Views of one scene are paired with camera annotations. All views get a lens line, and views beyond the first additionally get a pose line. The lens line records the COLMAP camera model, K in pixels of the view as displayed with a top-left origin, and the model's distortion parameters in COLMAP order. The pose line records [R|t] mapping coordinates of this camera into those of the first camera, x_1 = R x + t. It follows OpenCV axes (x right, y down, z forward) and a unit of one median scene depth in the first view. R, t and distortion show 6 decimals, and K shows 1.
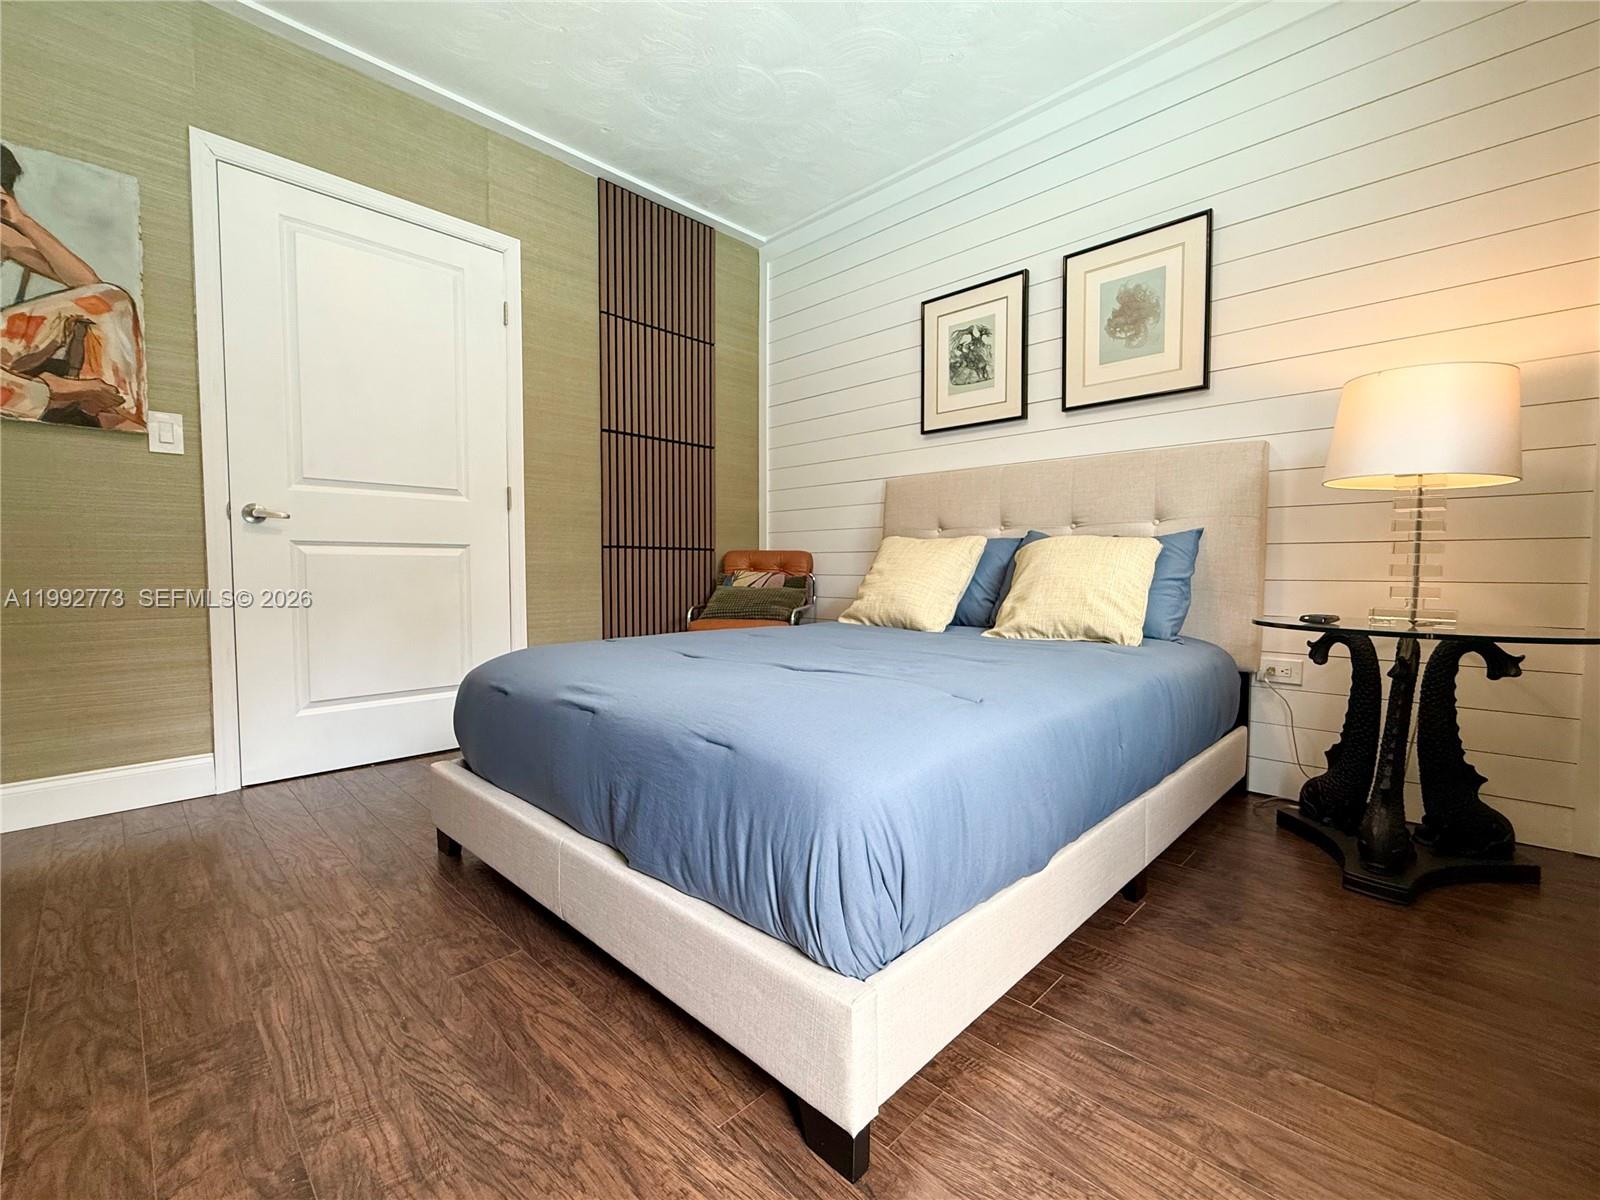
lens RADIAL K [[686.2, 0, 800.0], [0, 686.2, 600.0], [0, 0, 1]] dist [-0.000429, -0.000081]
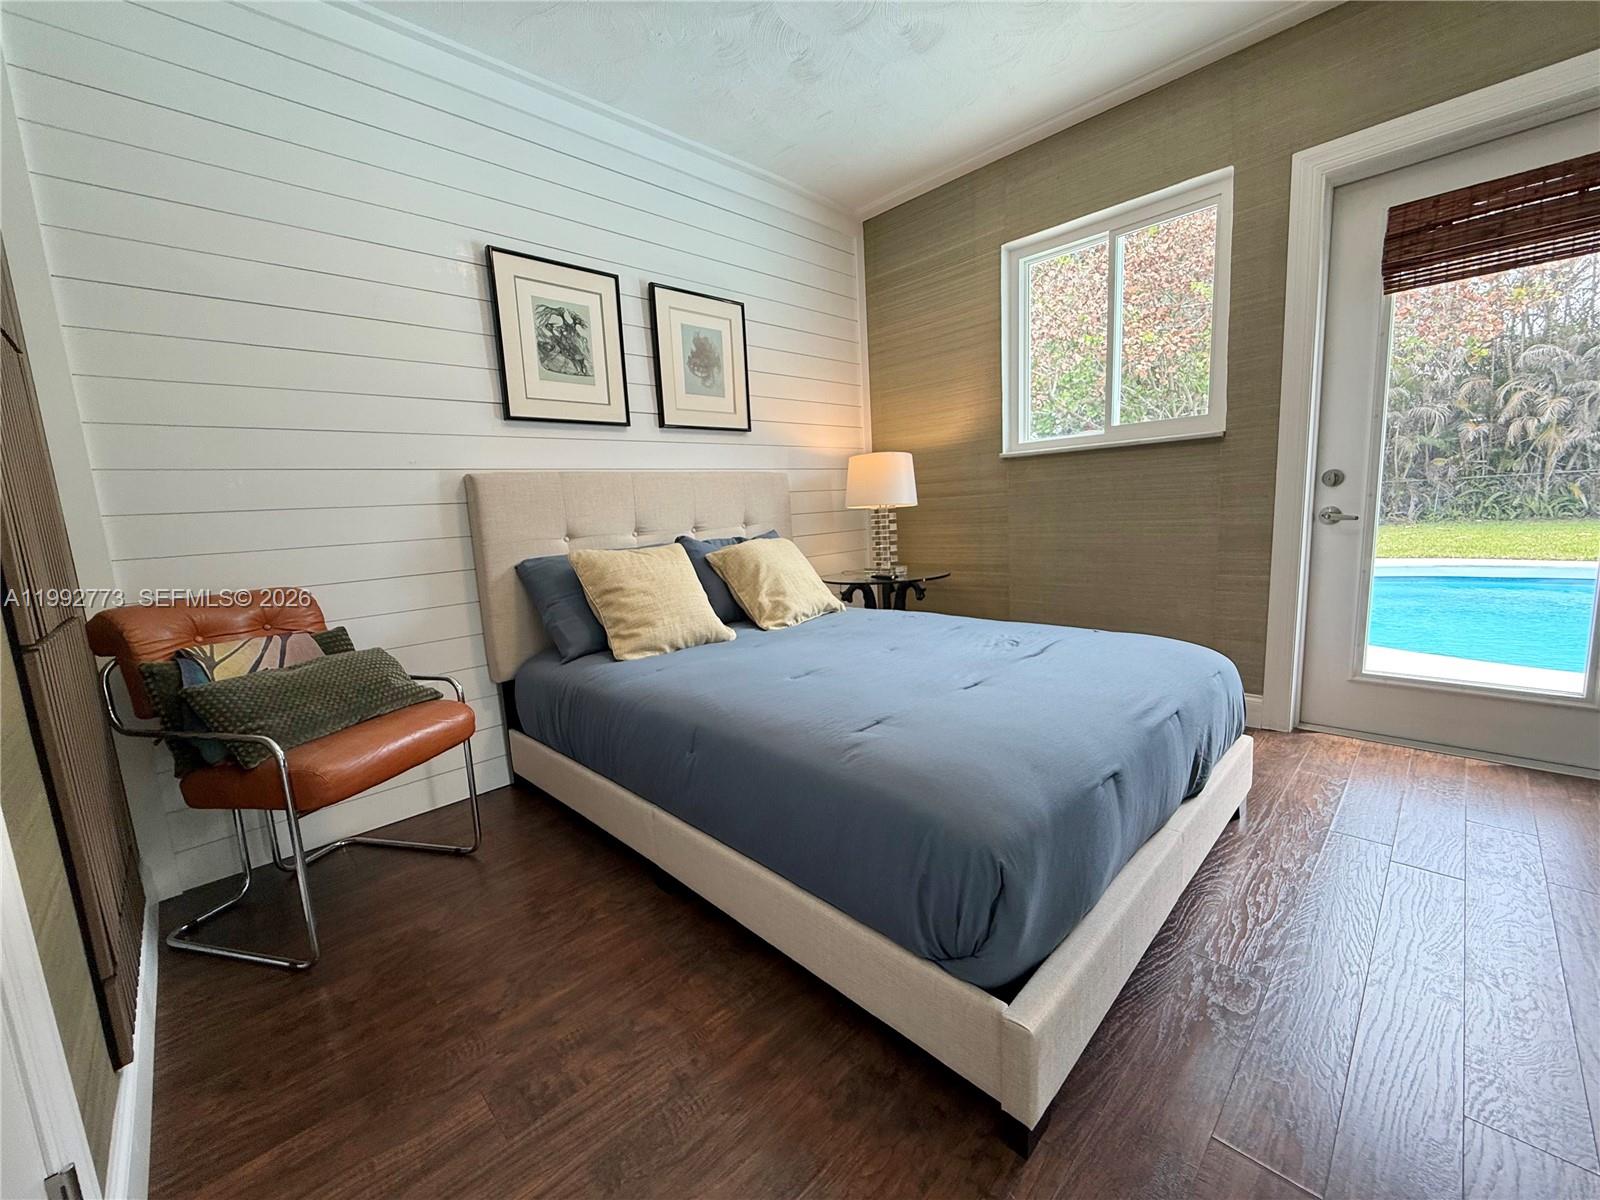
lens RADIAL K [[635.3, 0, 800.0], [0, 635.3, 600.0], [0, 0, 1]] dist [0.000235, -0.000016]
pose [[0.027458, -0.151458, 0.988082, -0.642595], [0.101207, 0.983797, 0.147988, -0.123504], [-0.994486, 0.095937, 0.042342, 0.729393]]
